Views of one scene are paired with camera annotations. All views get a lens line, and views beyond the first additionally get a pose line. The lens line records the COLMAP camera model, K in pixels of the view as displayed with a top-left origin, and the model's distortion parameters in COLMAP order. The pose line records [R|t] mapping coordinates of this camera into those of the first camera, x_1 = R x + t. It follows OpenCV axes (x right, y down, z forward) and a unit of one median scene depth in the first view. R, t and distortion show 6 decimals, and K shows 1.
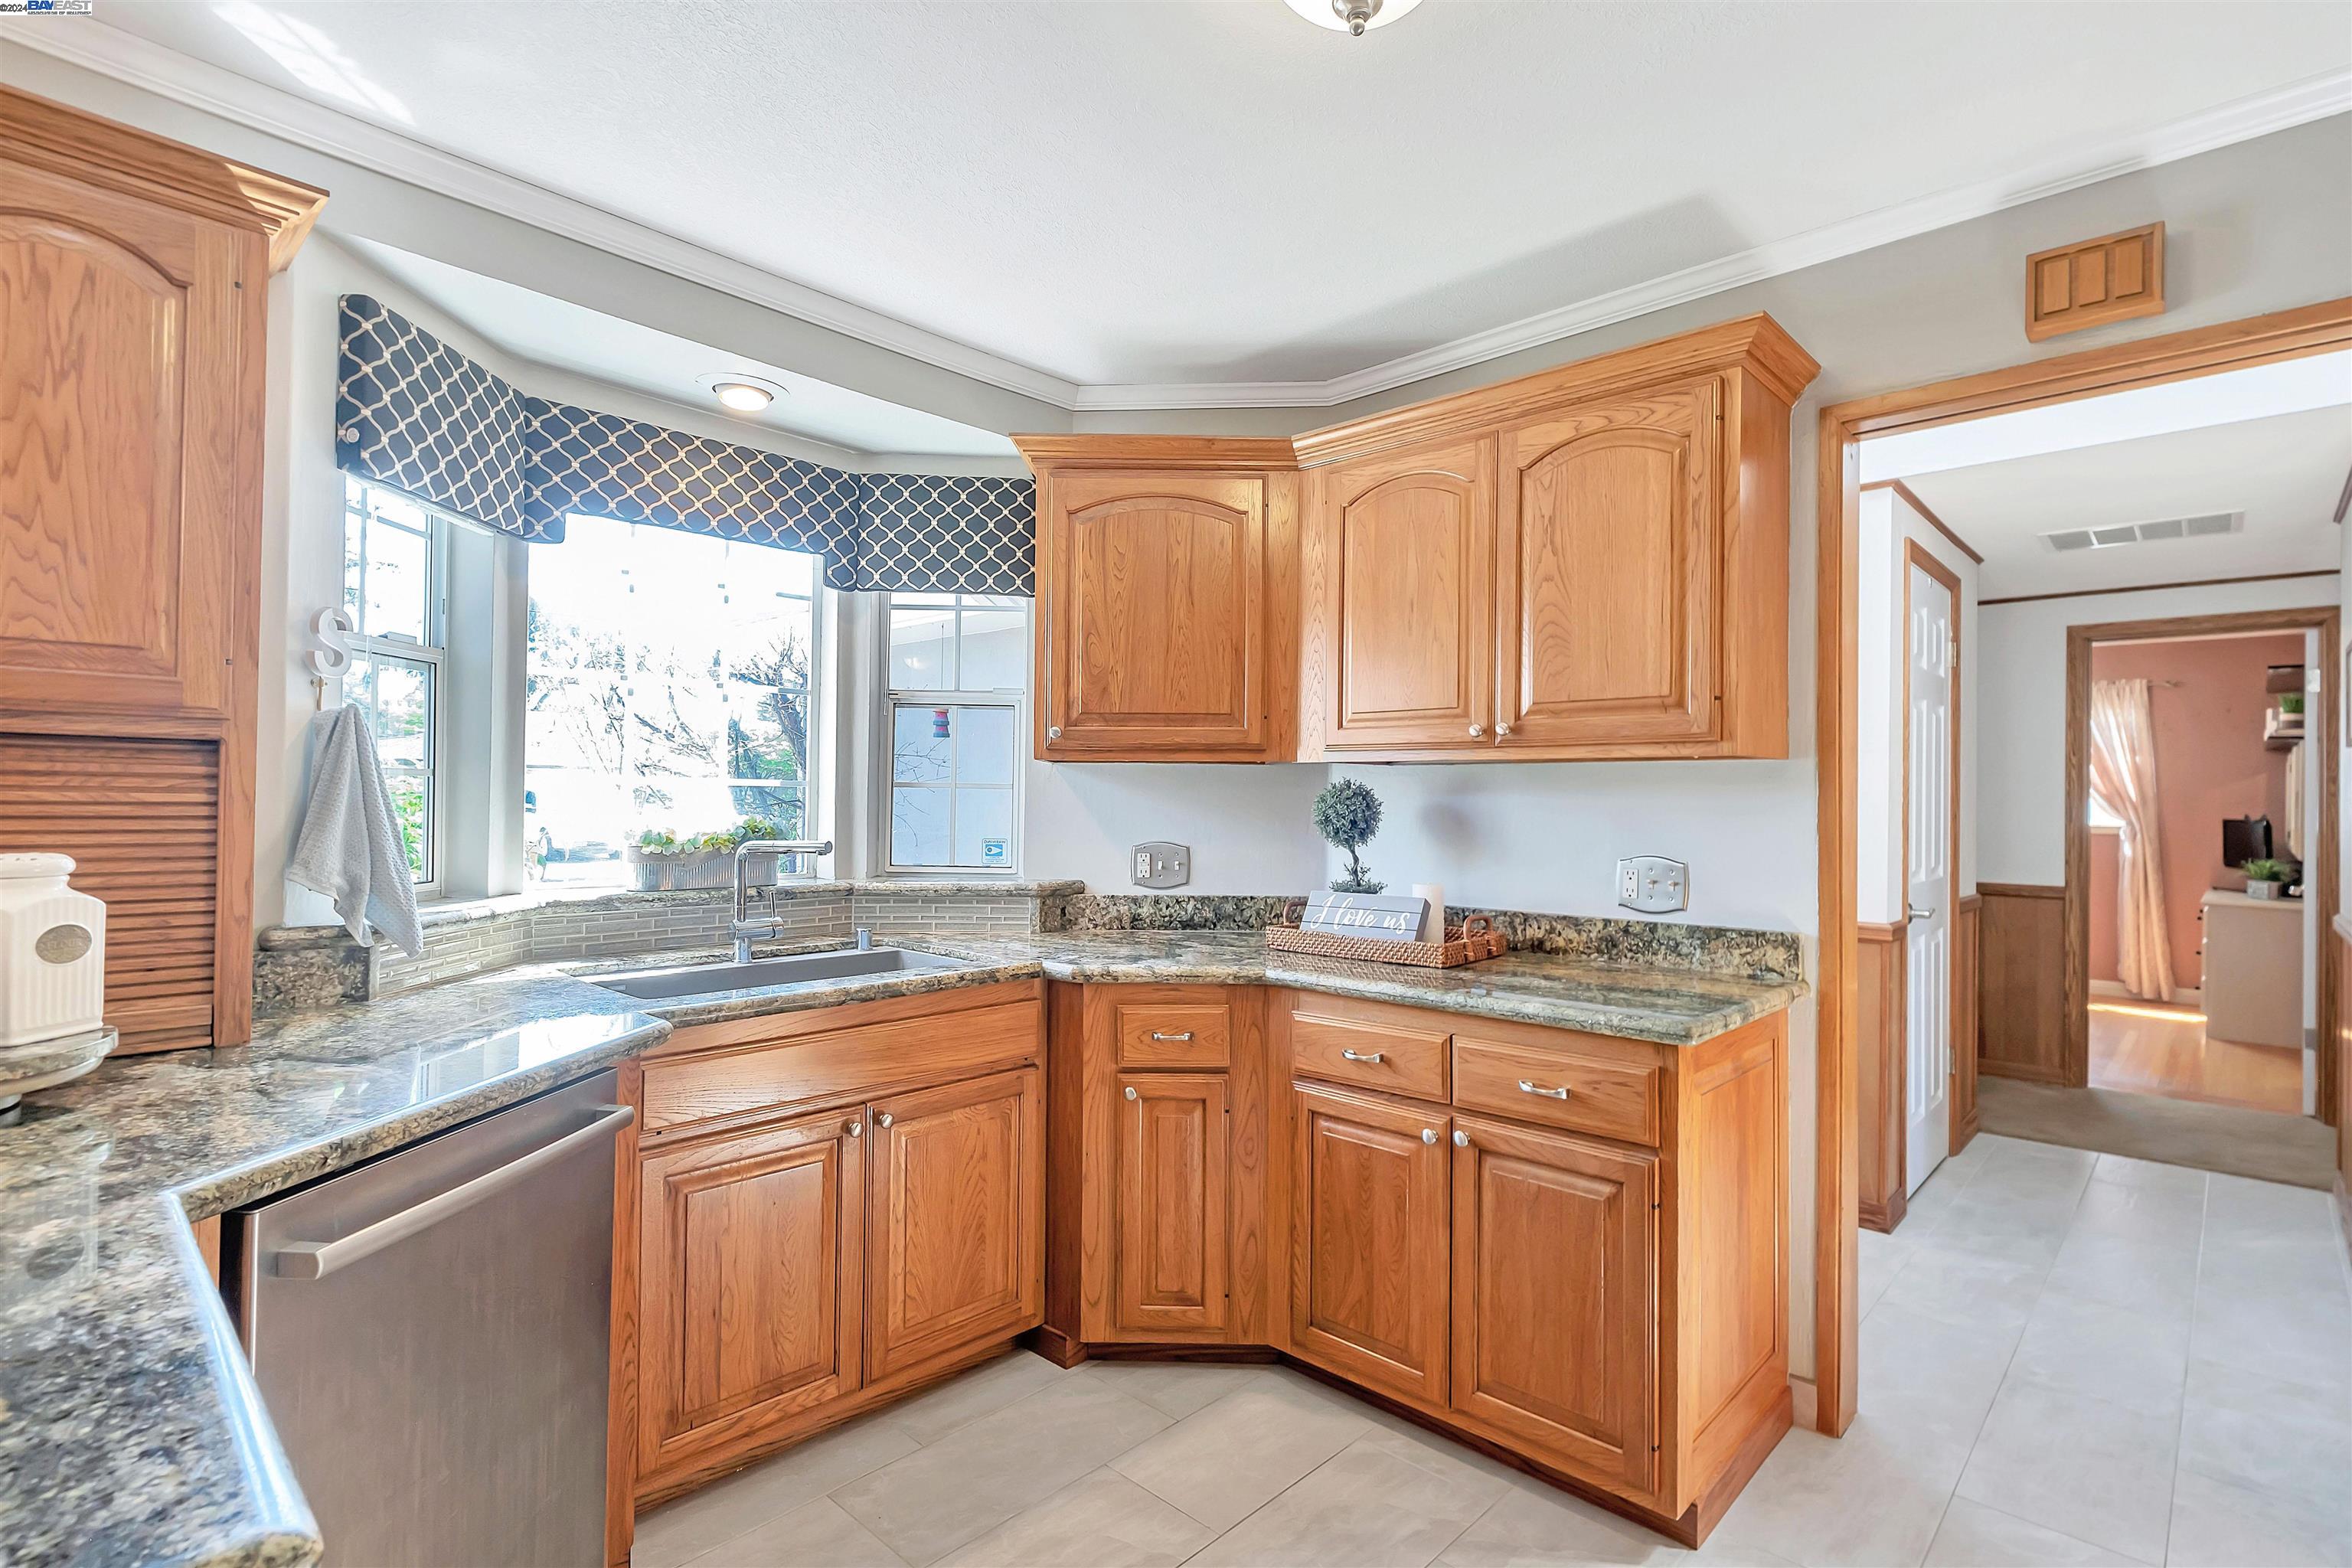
lens RADIAL K [[1090.3, 0, 1260.9], [0, 1090.3, 783.4], [0, 0, 1]] dist [0.010787, -0.007902]
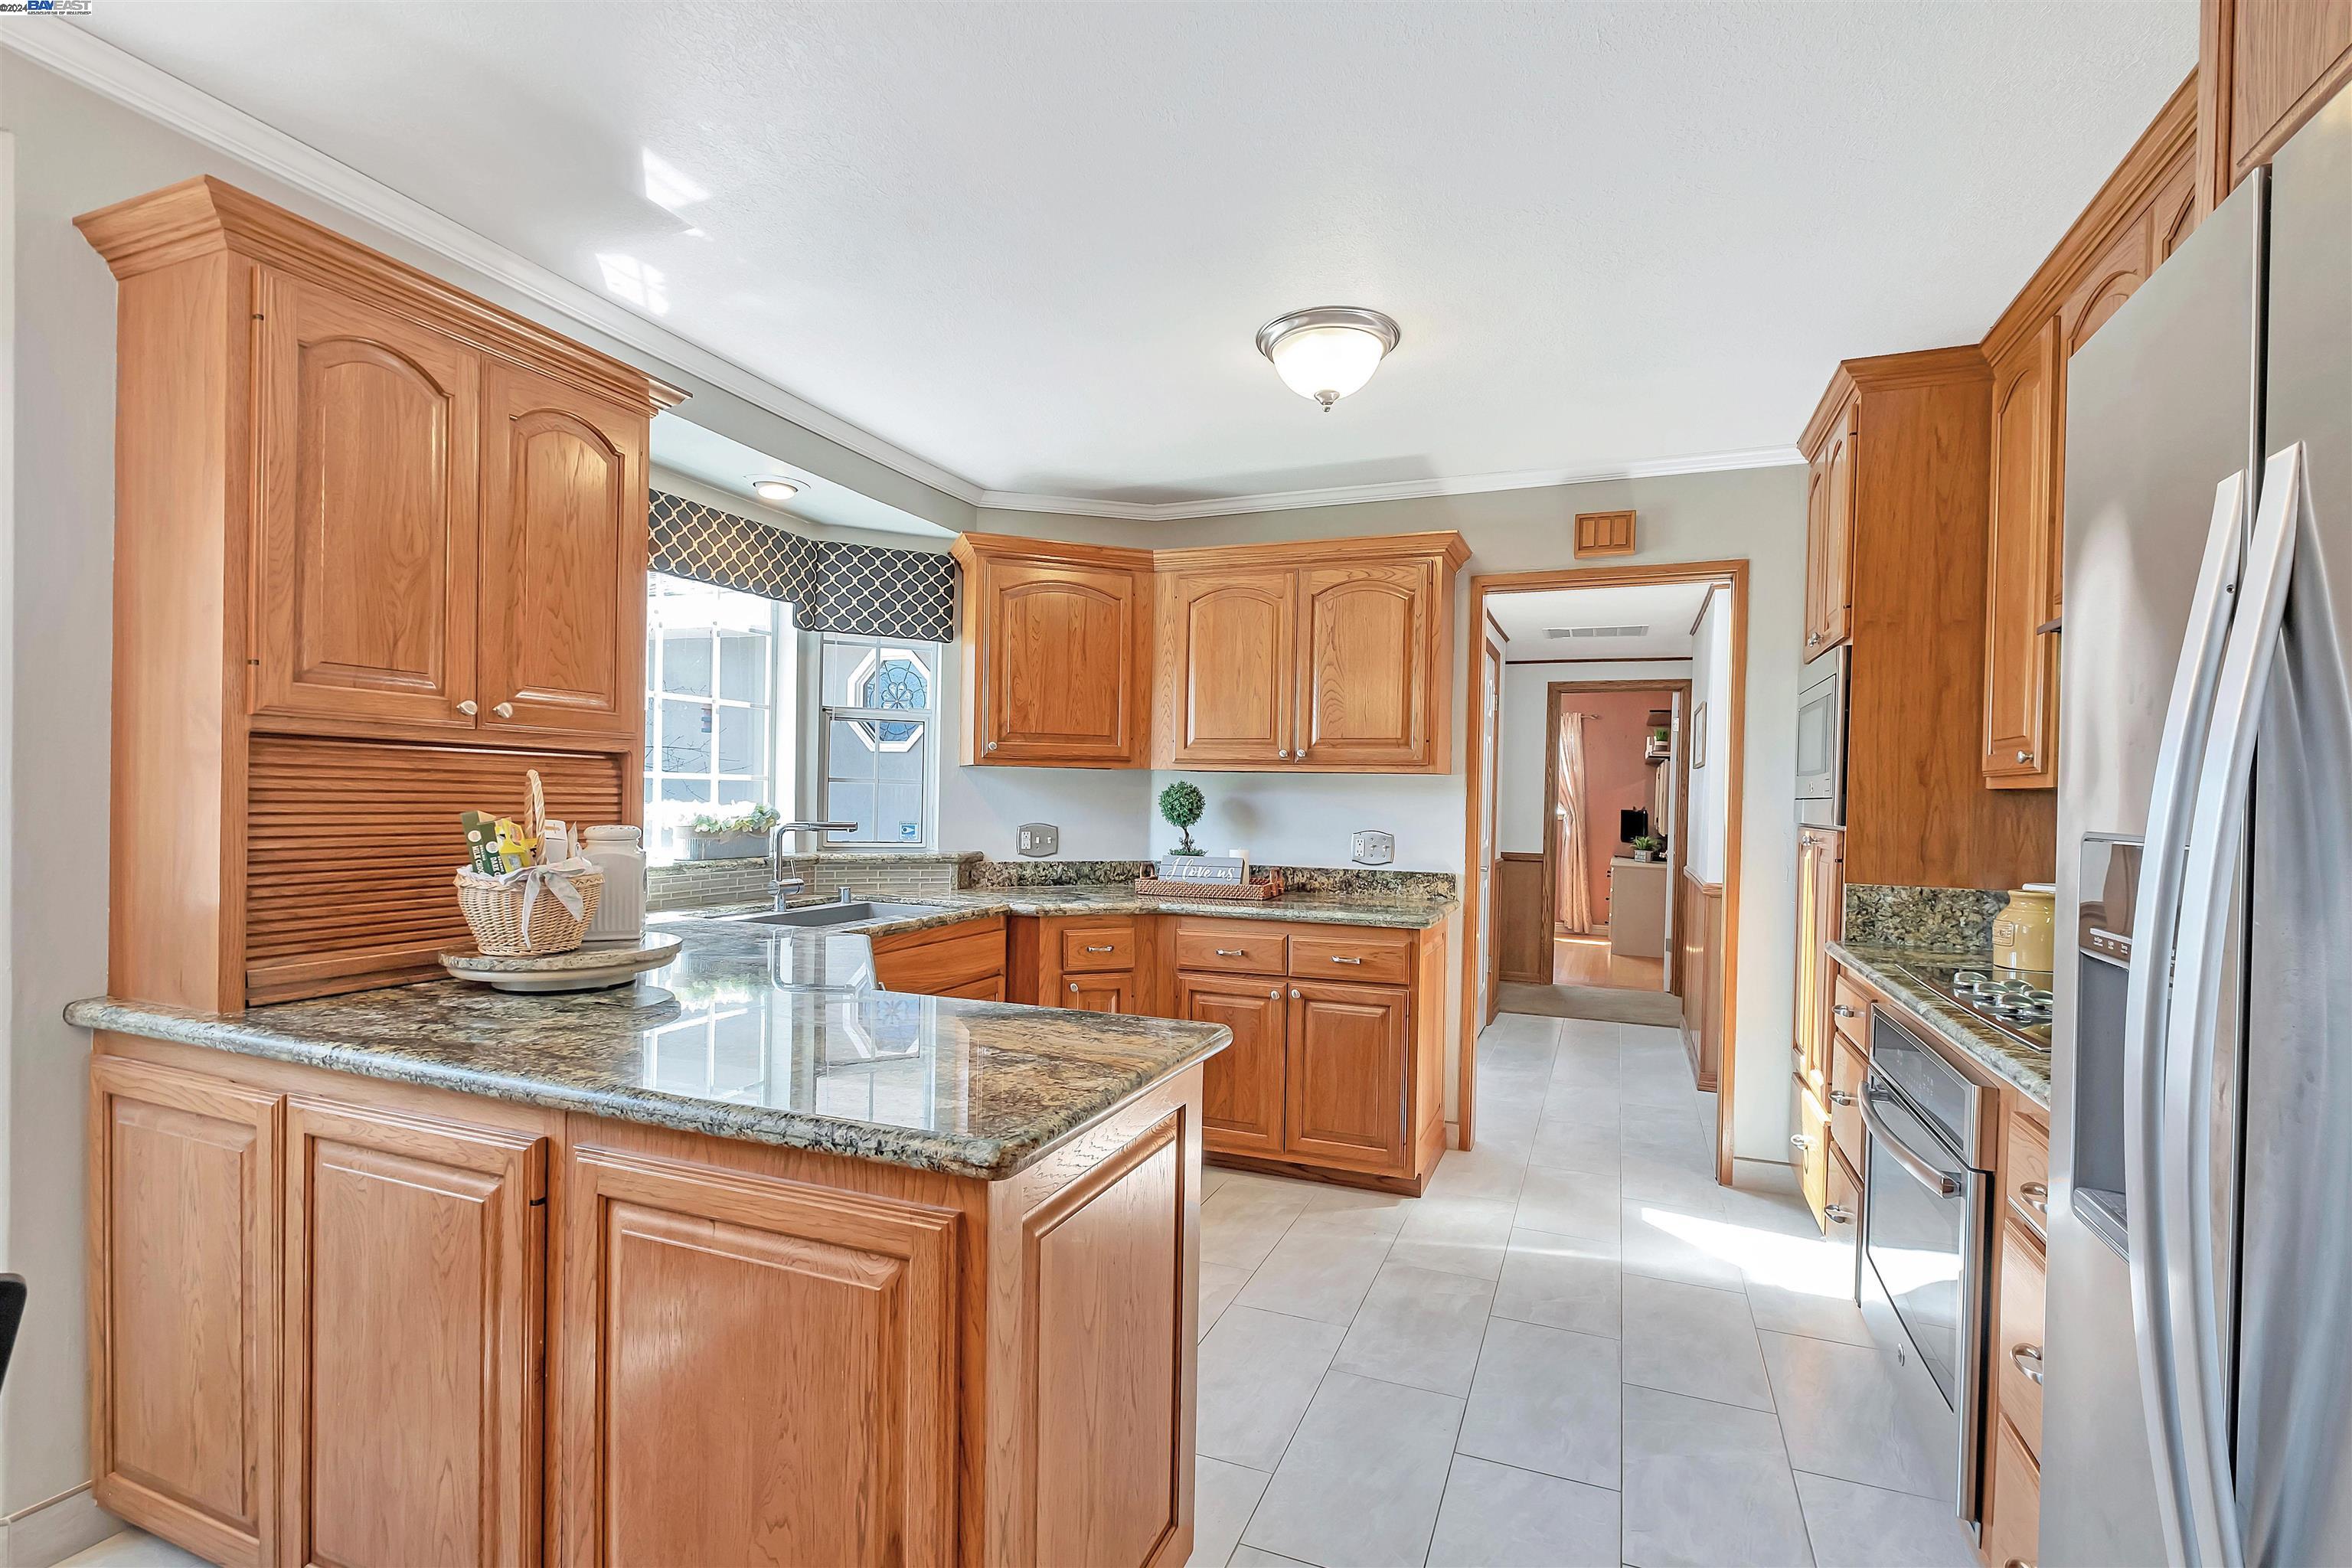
lens RADIAL K [[1090.3, 0, 1191.5], [0, 1090.3, 802.2], [0, 0, 1]] dist [0.010787, -0.007902]
pose [[0.935306, 0.005386, 0.353798, -0.480076], [-0.015093, 0.999581, 0.024684, -0.013433], [-0.353517, -0.028427, 0.934996, -0.448206]]
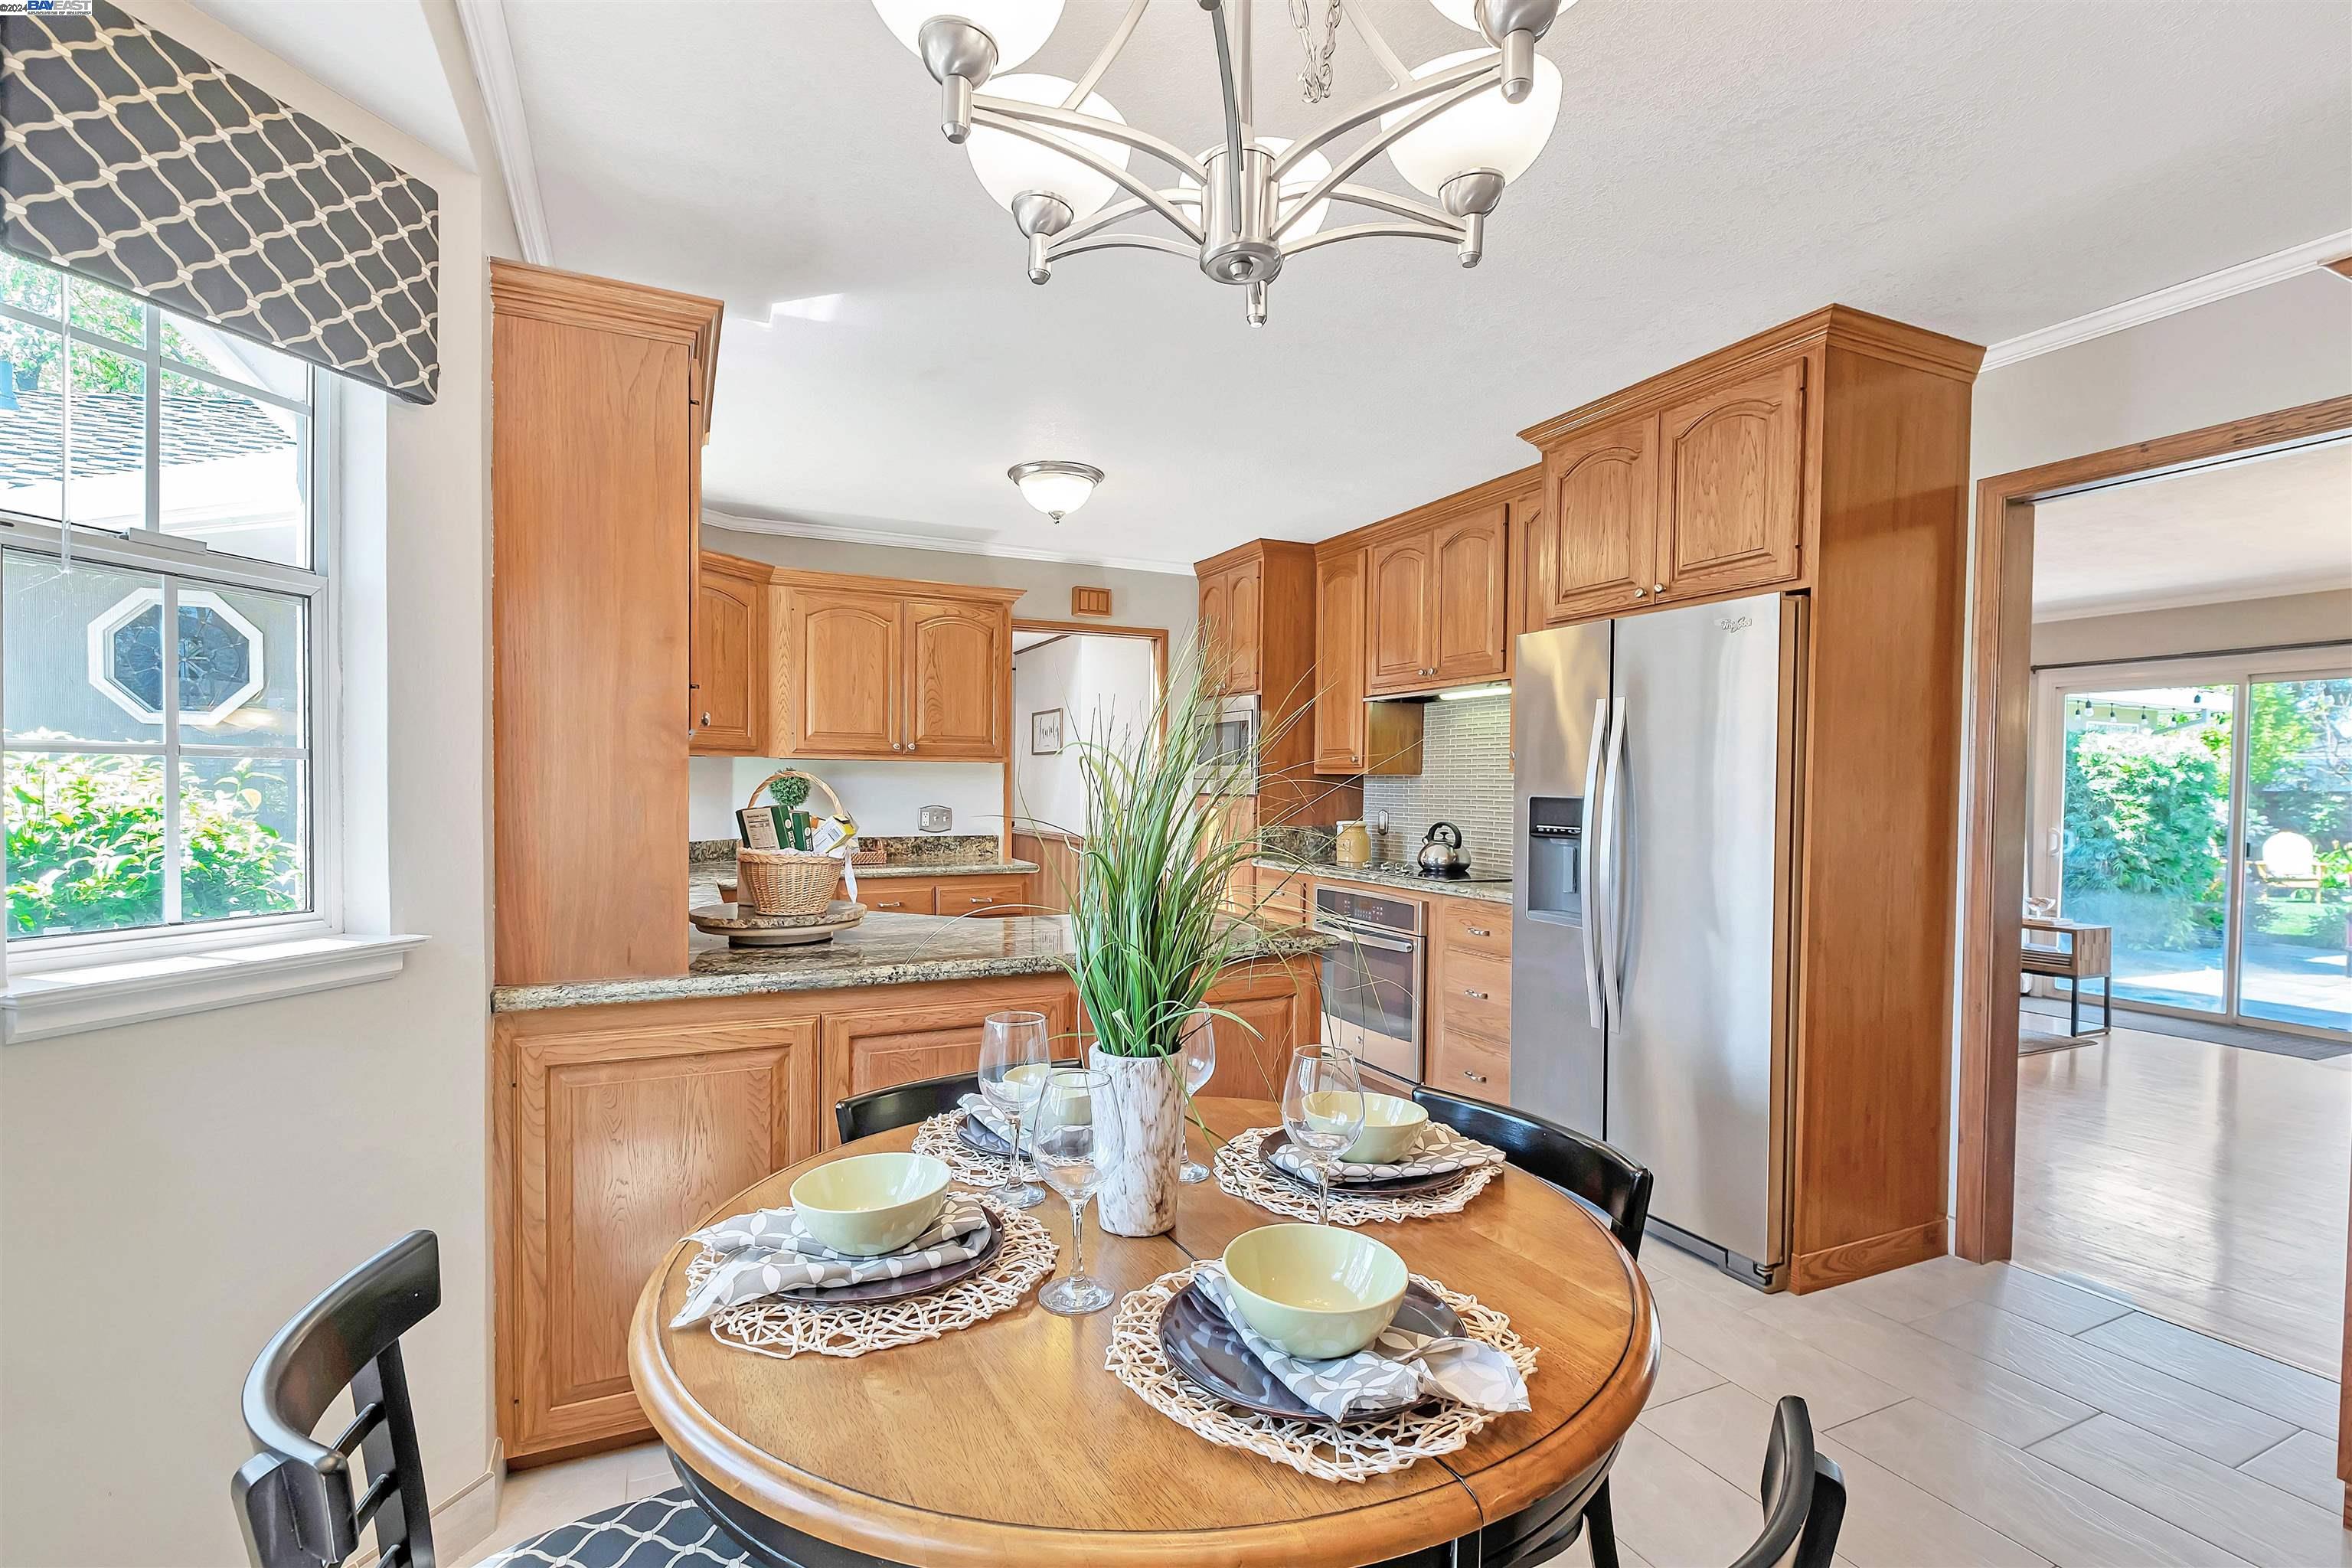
lens RADIAL K [[1090.3, 0, 1200.5], [0, 1090.3, 792.6], [0, 0, 1]] dist [0.010787, -0.007902]
pose [[0.372508, -0.014042, 0.927923, -1.420921], [-0.024339, 0.999394, 0.024894, -0.025005], [-0.927710, -0.031858, 0.371940, -0.280300]]
